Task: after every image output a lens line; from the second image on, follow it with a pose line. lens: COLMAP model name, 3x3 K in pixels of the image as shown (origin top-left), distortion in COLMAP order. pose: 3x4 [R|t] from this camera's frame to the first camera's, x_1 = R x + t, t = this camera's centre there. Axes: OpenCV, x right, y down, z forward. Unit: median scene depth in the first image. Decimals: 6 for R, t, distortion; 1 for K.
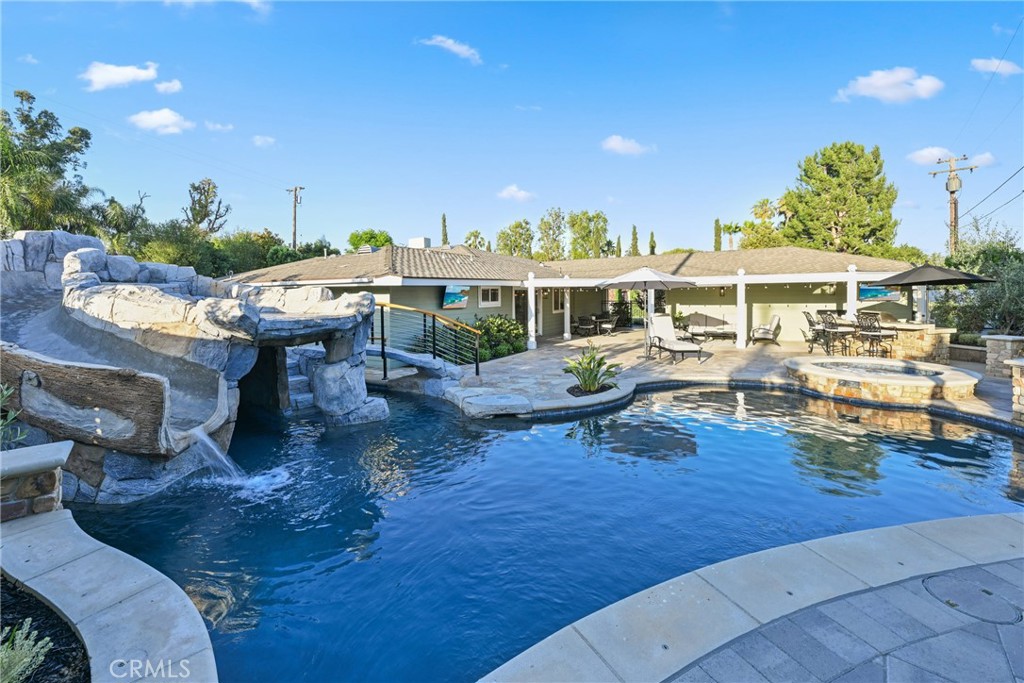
lens RADIAL K [[423.1, 0, 515.7], [0, 423.1, 300.9], [0, 0, 1]] dist [-0.000162, 0.000433]
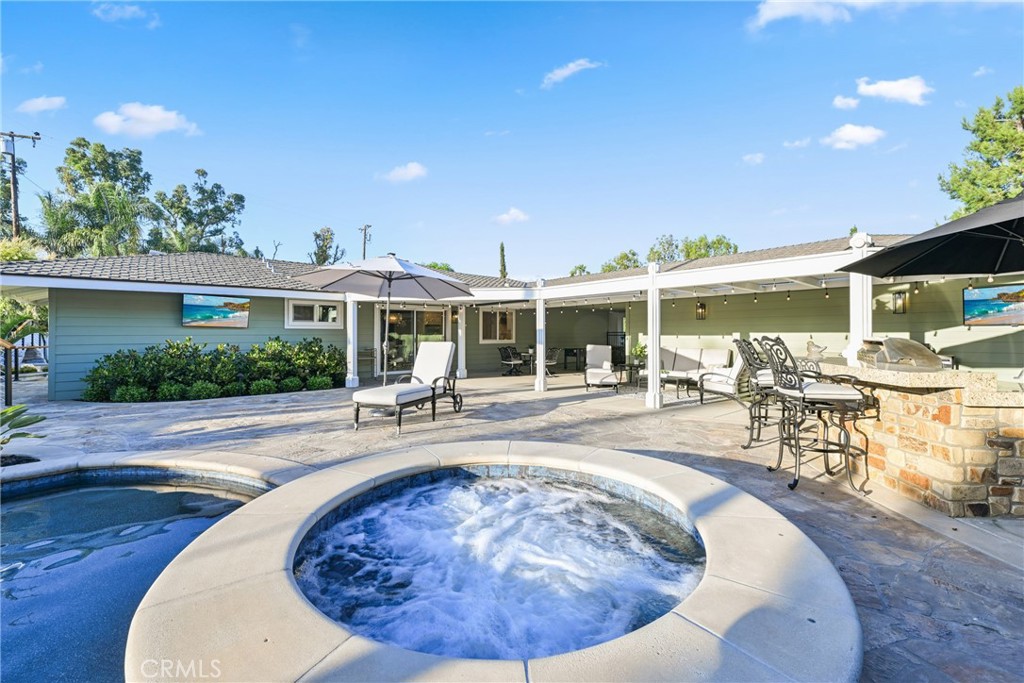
lens RADIAL K [[416.4, 0, 515.2], [0, 416.4, 322.3], [0, 0, 1]] dist [0.000176, -0.000109]
pose [[0.940364, 0.003669, -0.340150, 0.176065], [-0.018412, 0.999025, -0.040124, 0.008721], [0.339671, 0.043994, 0.939515, 0.139995]]
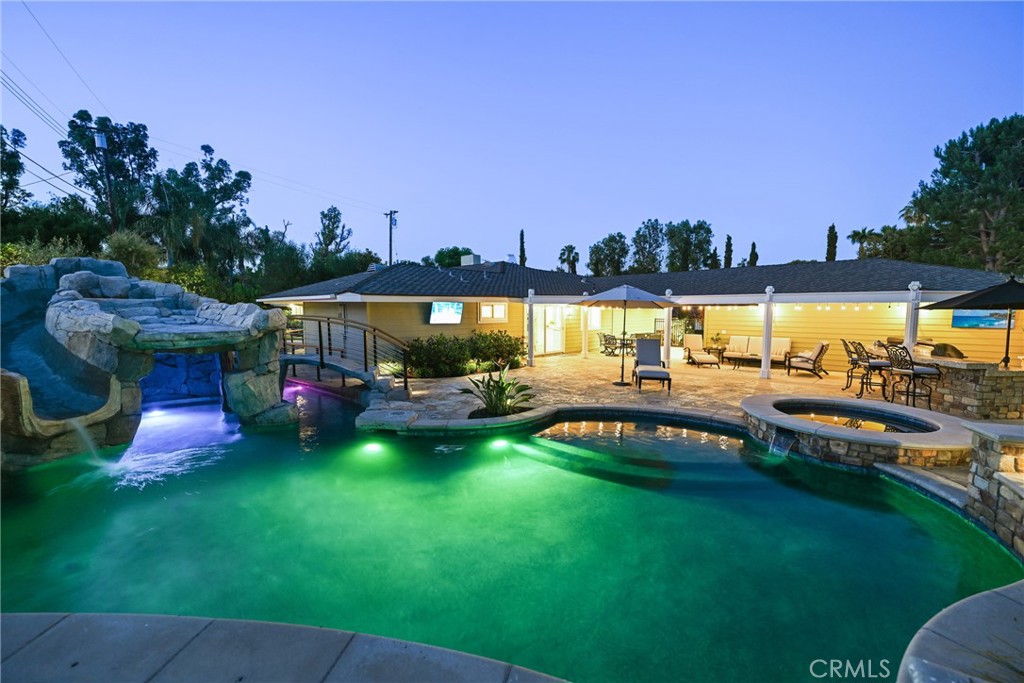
lens RADIAL K [[407.8, 0, 512.0], [0, 407.8, 341.5], [0, 0, 1]] dist [-0.002456, -0.000358]
pose [[0.963396, 0.037749, -0.265410, 0.080964], [-0.020128, 0.997427, 0.068802, -0.003246], [0.267324, -0.060942, 0.961678, 0.021537]]
